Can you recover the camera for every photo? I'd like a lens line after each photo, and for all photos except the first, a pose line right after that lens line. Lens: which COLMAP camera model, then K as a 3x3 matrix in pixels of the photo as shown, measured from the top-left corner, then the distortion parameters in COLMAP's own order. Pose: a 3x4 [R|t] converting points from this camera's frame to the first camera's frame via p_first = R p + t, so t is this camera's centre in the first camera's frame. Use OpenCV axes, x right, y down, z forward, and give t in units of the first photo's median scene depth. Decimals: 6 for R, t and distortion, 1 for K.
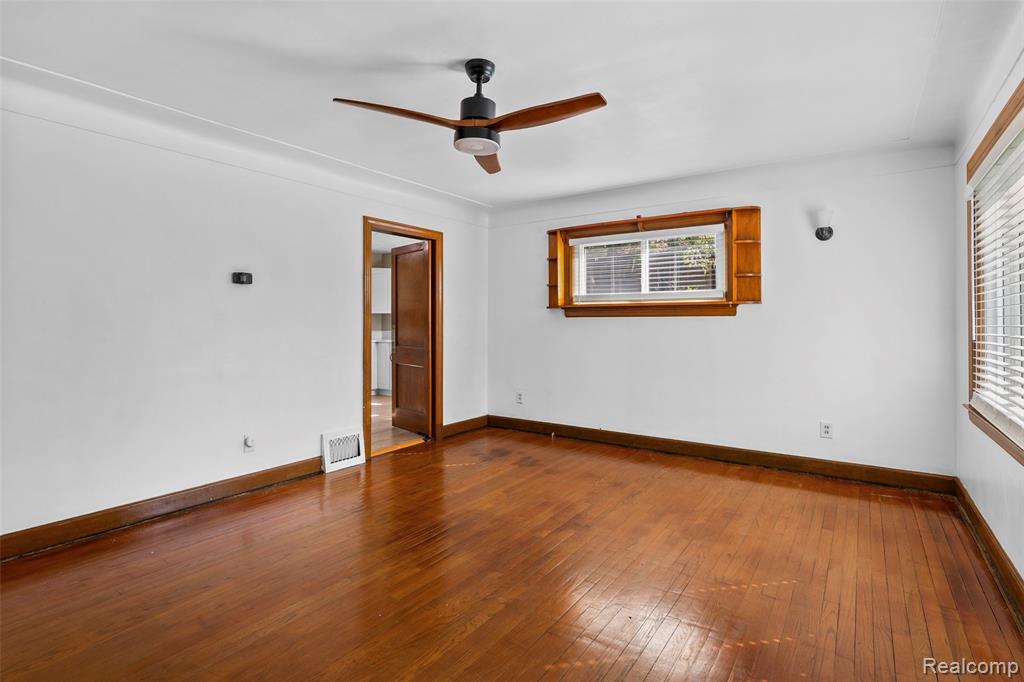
lens RADIAL K [[503.6, 0, 516.9], [0, 503.6, 319.5], [0, 0, 1]] dist [-0.002791, 0.000864]
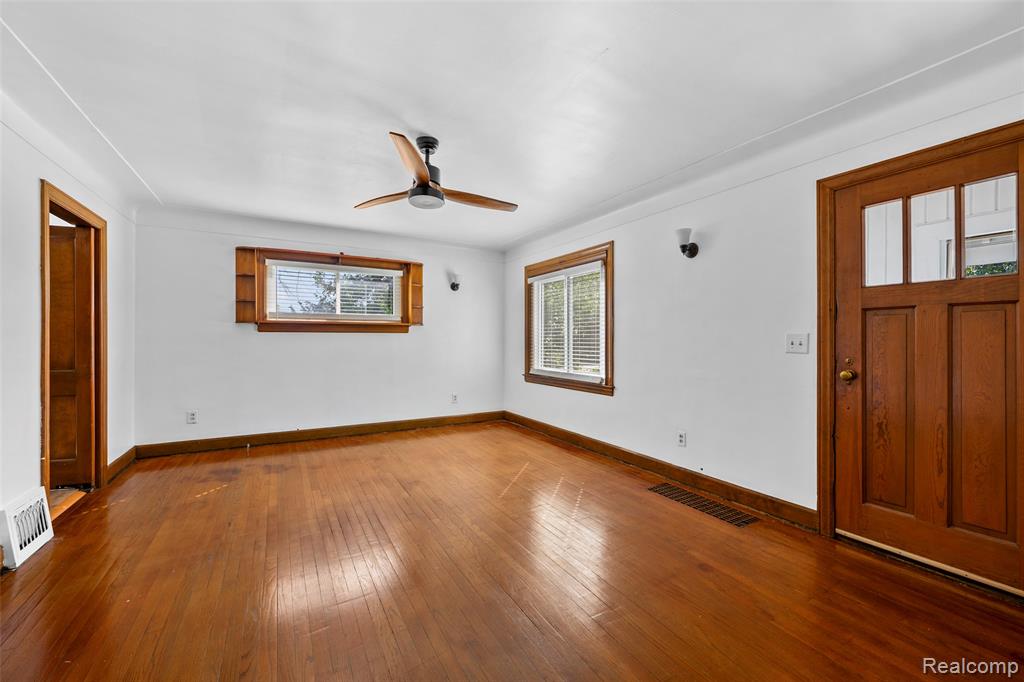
lens RADIAL K [[409.4, 0, 504.8], [0, 409.4, 340.8], [0, 0, 1]] dist [-0.003462, 0.000288]
pose [[0.441210, -0.004010, 0.897395, -0.554498], [-0.005239, 0.999961, 0.007045, 0.006216], [-0.897389, -0.007810, 0.441172, 0.199615]]
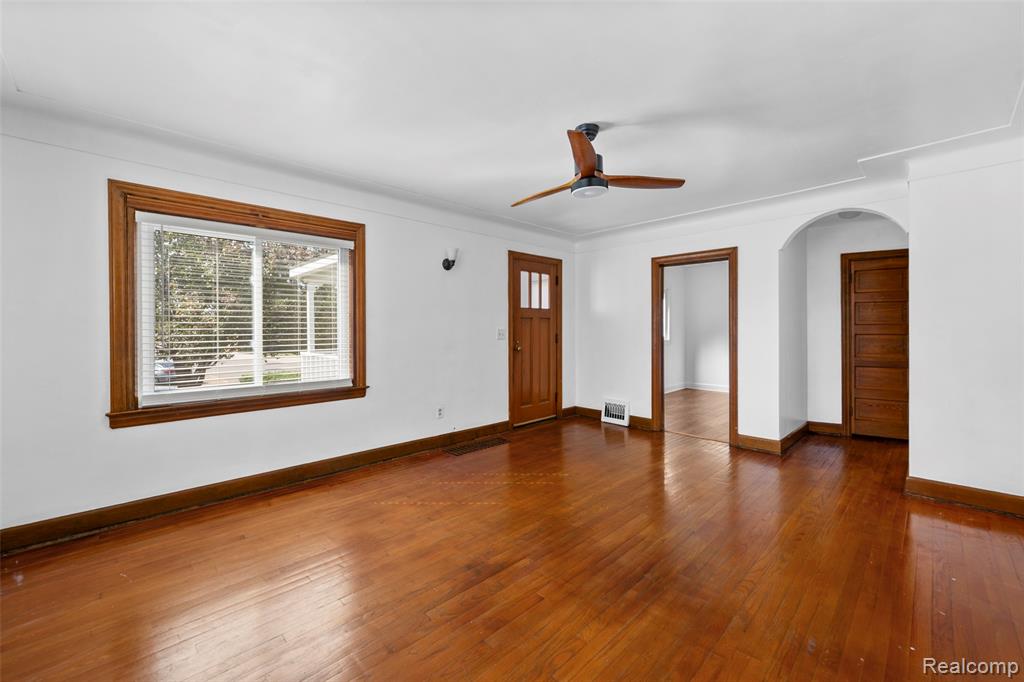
lens RADIAL K [[409.4, 0, 514.9], [0, 409.4, 334.3], [0, 0, 1]] dist [-0.003462, 0.000288]
pose [[-0.981631, 0.003587, 0.190754, -0.051648], [0.004828, 0.999970, 0.006043, 0.005744], [-0.190726, 0.006853, -0.981619, 1.193638]]
